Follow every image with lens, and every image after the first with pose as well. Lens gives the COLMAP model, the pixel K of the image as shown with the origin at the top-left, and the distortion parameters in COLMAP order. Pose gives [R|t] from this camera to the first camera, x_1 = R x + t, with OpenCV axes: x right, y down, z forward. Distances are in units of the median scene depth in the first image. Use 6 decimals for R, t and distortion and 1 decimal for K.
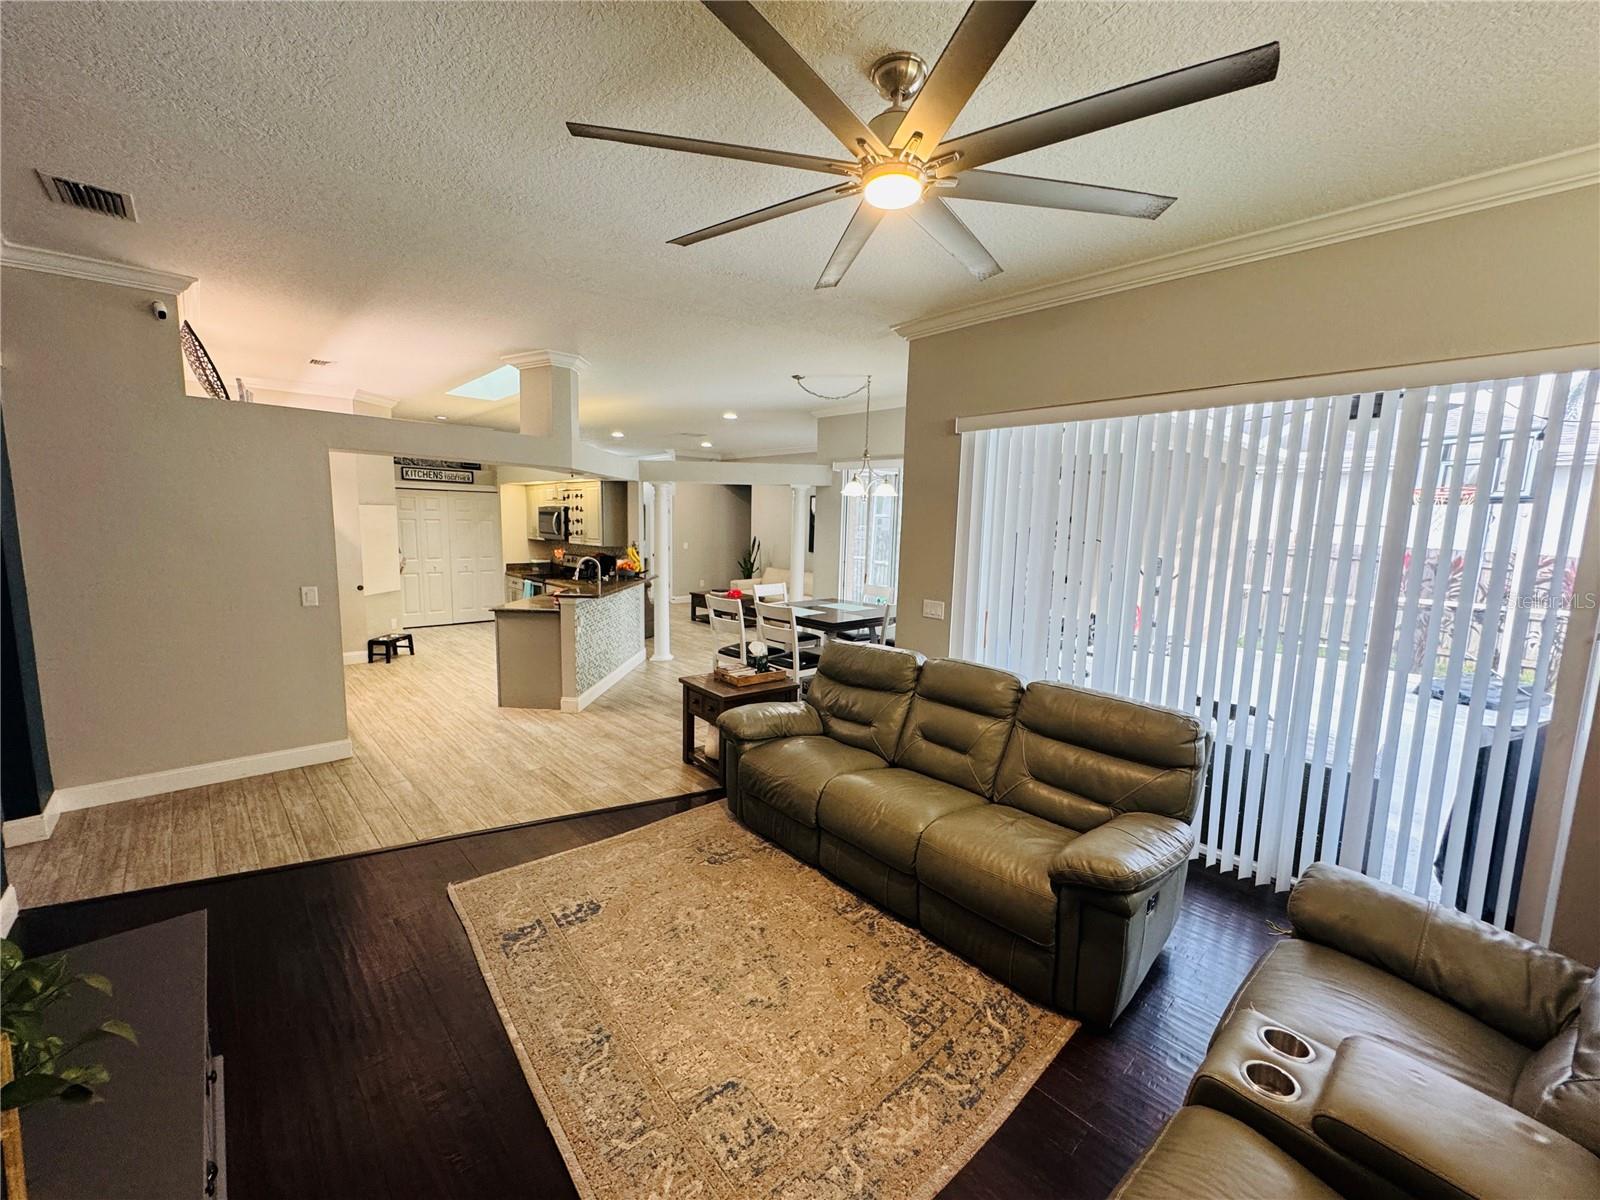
lens RADIAL K [[638.4, 0, 800.5], [0, 638.4, 599.7], [0, 0, 1]] dist [-0.003706, 0.000036]
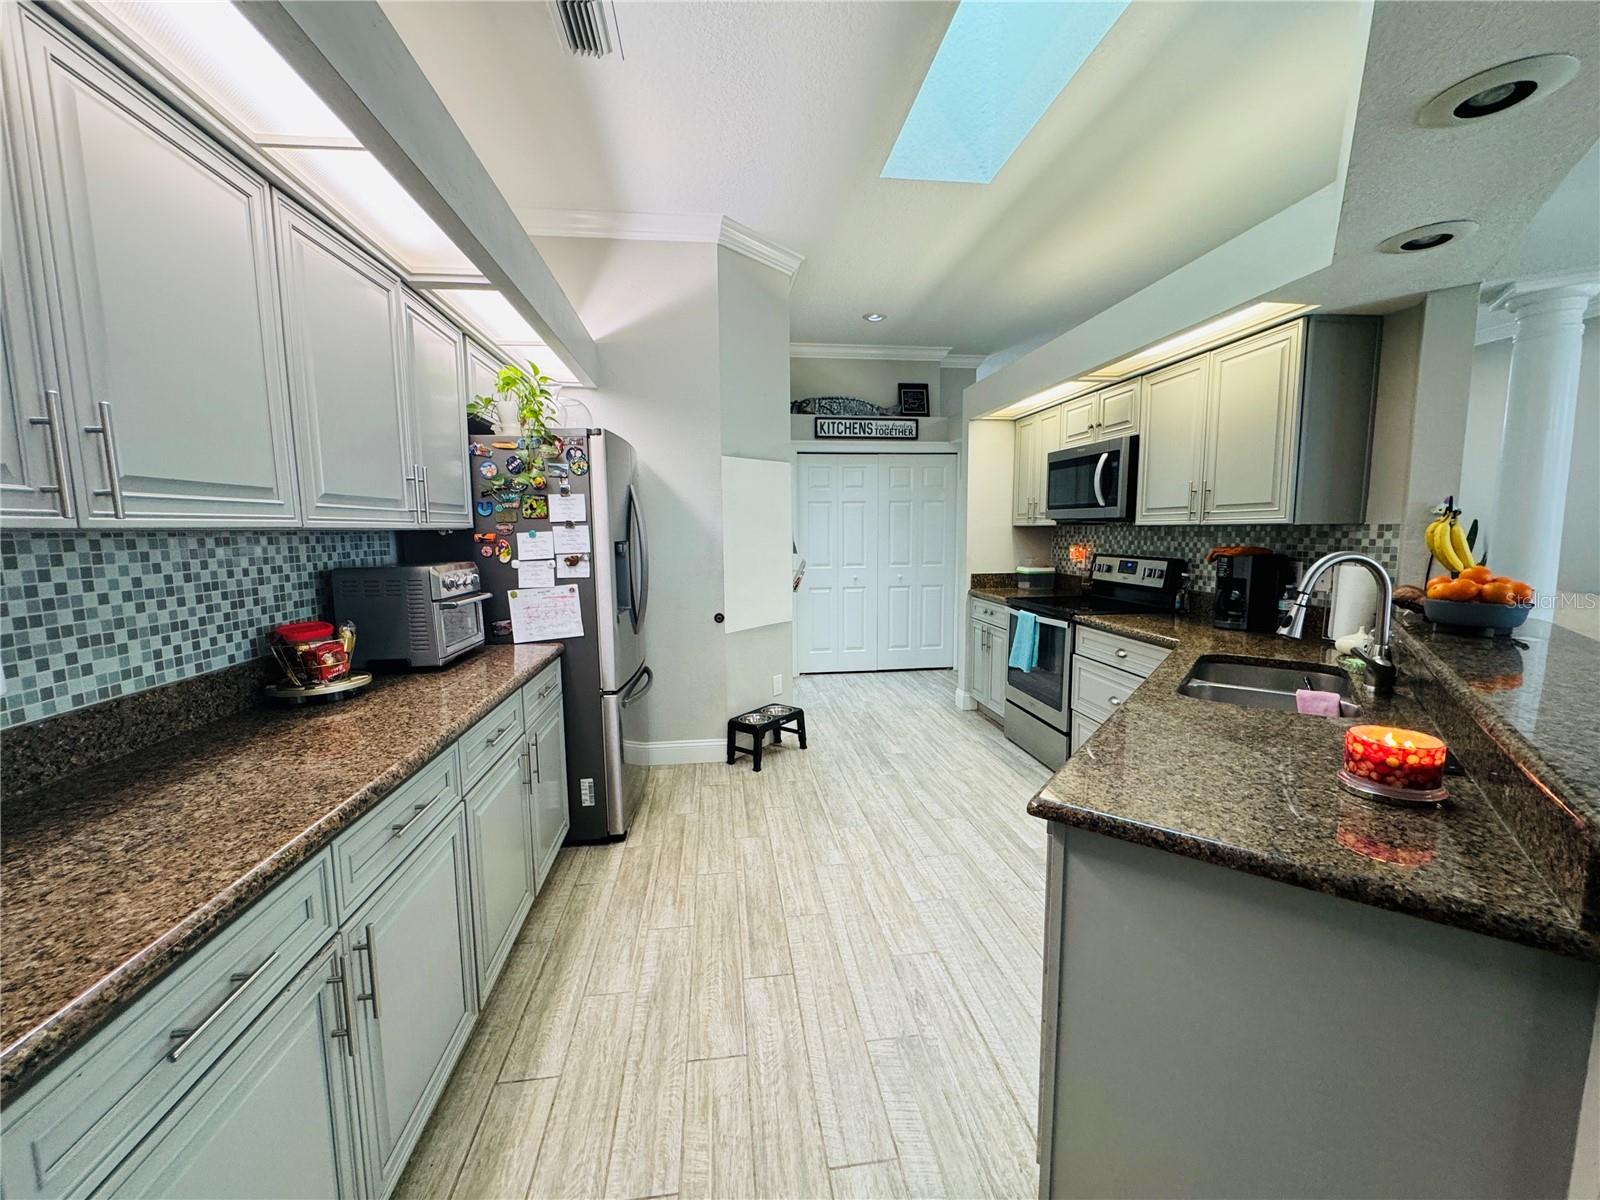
lens RADIAL K [[638.4, 0, 799.8], [0, 638.4, 602.7], [0, 0, 1]] dist [-0.003706, 0.000036]
pose [[0.810190, 0.036050, -0.585058, -0.507256], [-0.044466, 0.999011, -0.000020, -0.051212], [0.584479, 0.026031, 0.810991, 0.934211]]
